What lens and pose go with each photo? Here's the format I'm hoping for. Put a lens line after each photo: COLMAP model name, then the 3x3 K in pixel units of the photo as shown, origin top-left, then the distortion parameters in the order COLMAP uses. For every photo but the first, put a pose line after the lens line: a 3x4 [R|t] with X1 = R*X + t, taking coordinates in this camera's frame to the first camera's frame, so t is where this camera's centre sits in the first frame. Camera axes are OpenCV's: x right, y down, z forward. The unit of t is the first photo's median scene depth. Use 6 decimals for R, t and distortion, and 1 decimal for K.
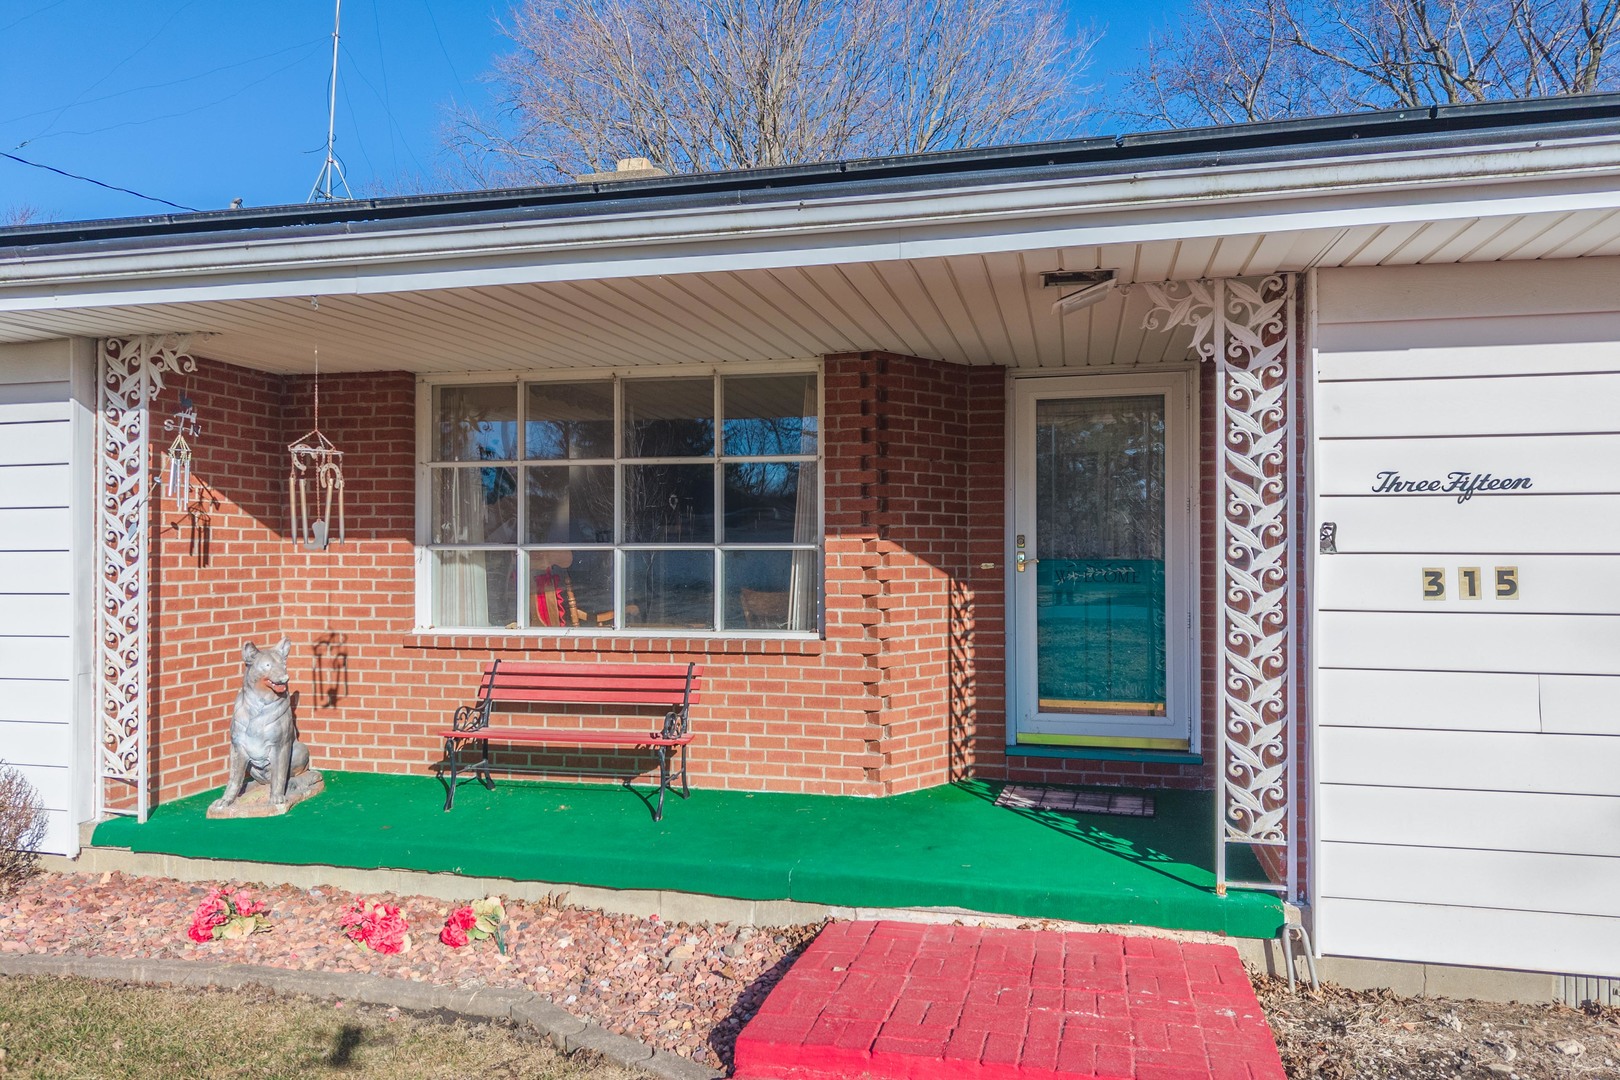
lens RADIAL K [[1106.5, 0, 792.2], [0, 1106.5, 542.4], [0, 0, 1]] dist [0.020038, -0.025476]
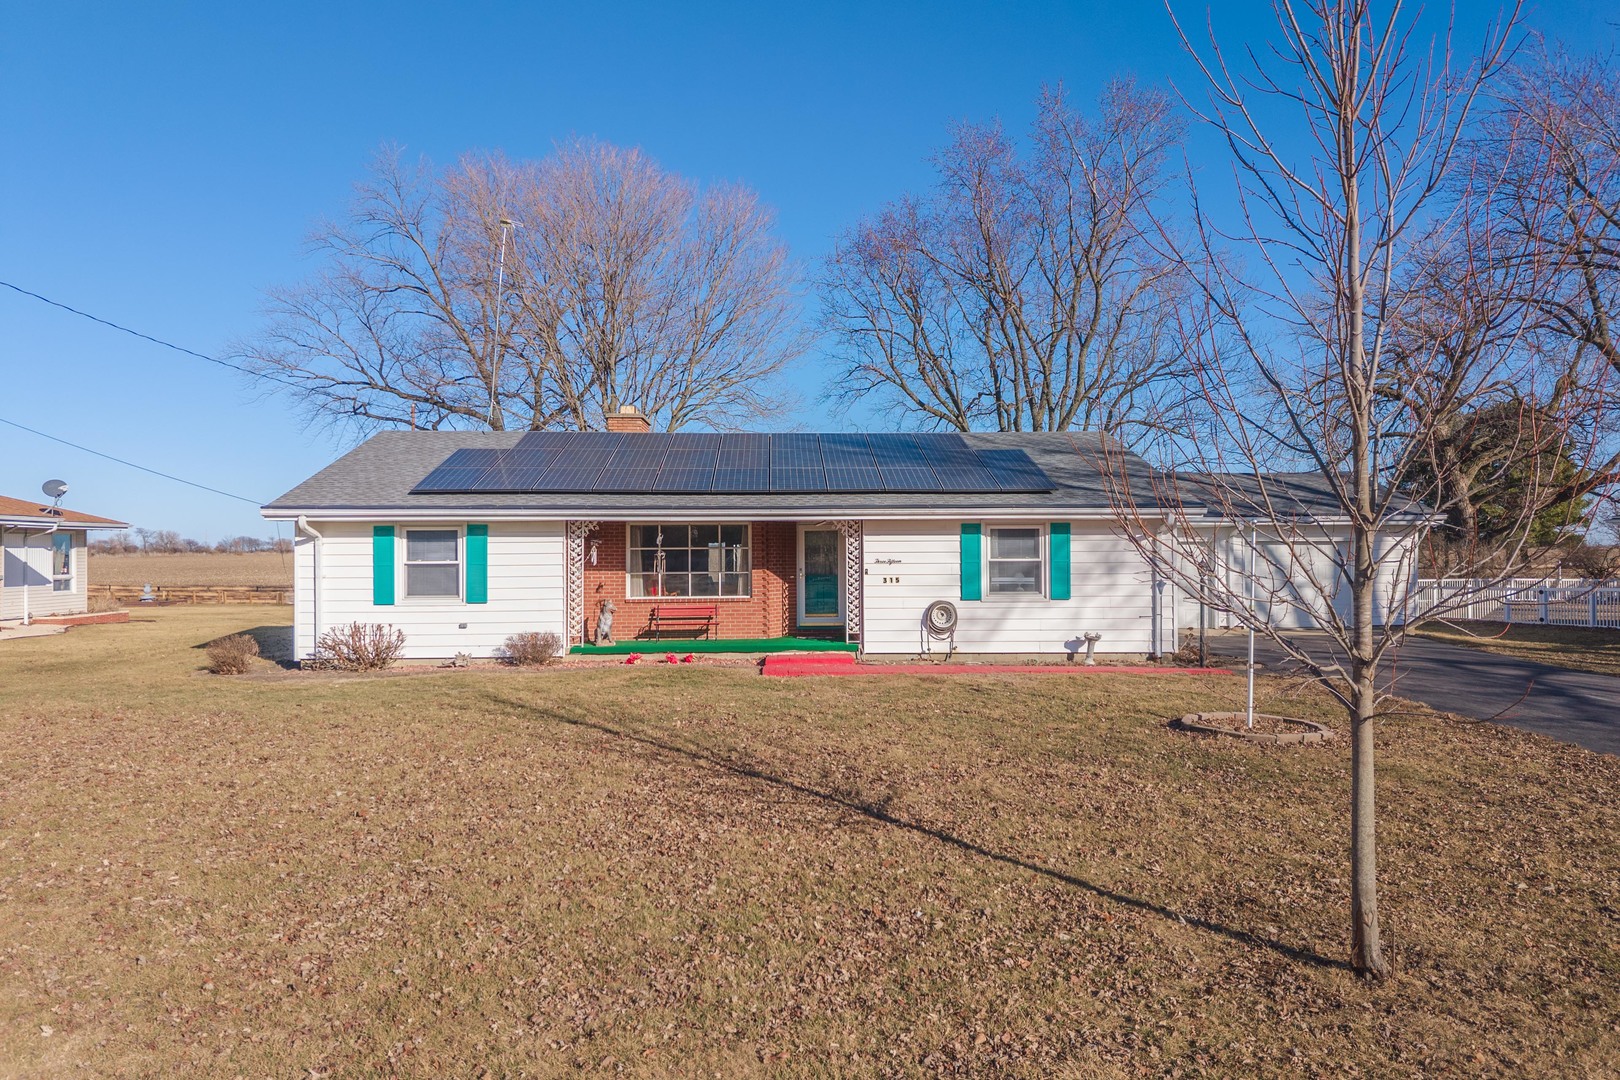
lens RADIAL K [[1106.5, 0, 798.4], [0, 1106.5, 531.2], [0, 0, 1]] dist [0.020038, -0.025476]
pose [[0.963771, -0.000416, 0.266730, -0.853419], [0.003685, 0.999924, -0.011759, -0.095872], [-0.266705, 0.012316, 0.963699, -2.771164]]
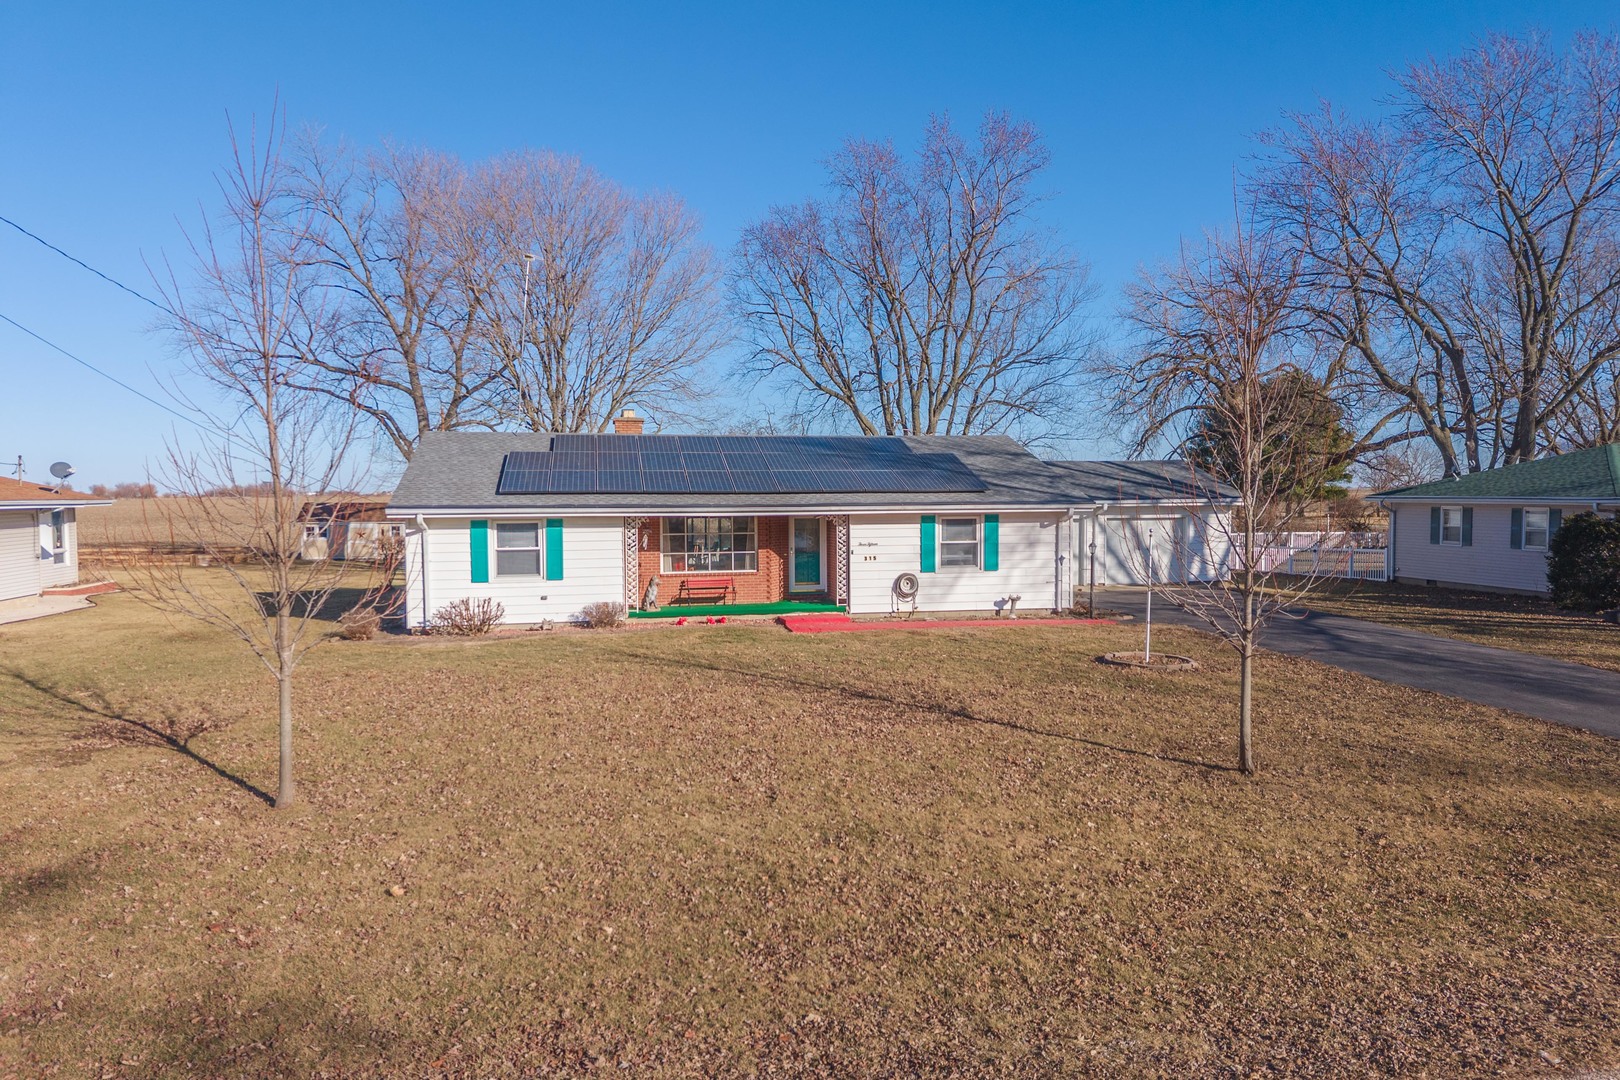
lens RADIAL K [[1106.5, 0, 796.2], [0, 1106.5, 538.2], [0, 0, 1]] dist [0.020038, -0.025476]
pose [[0.911079, -0.024065, 0.411529, -1.891219], [0.005177, 0.998884, 0.046949, -0.295439], [-0.412199, -0.040643, 0.910187, -3.630922]]
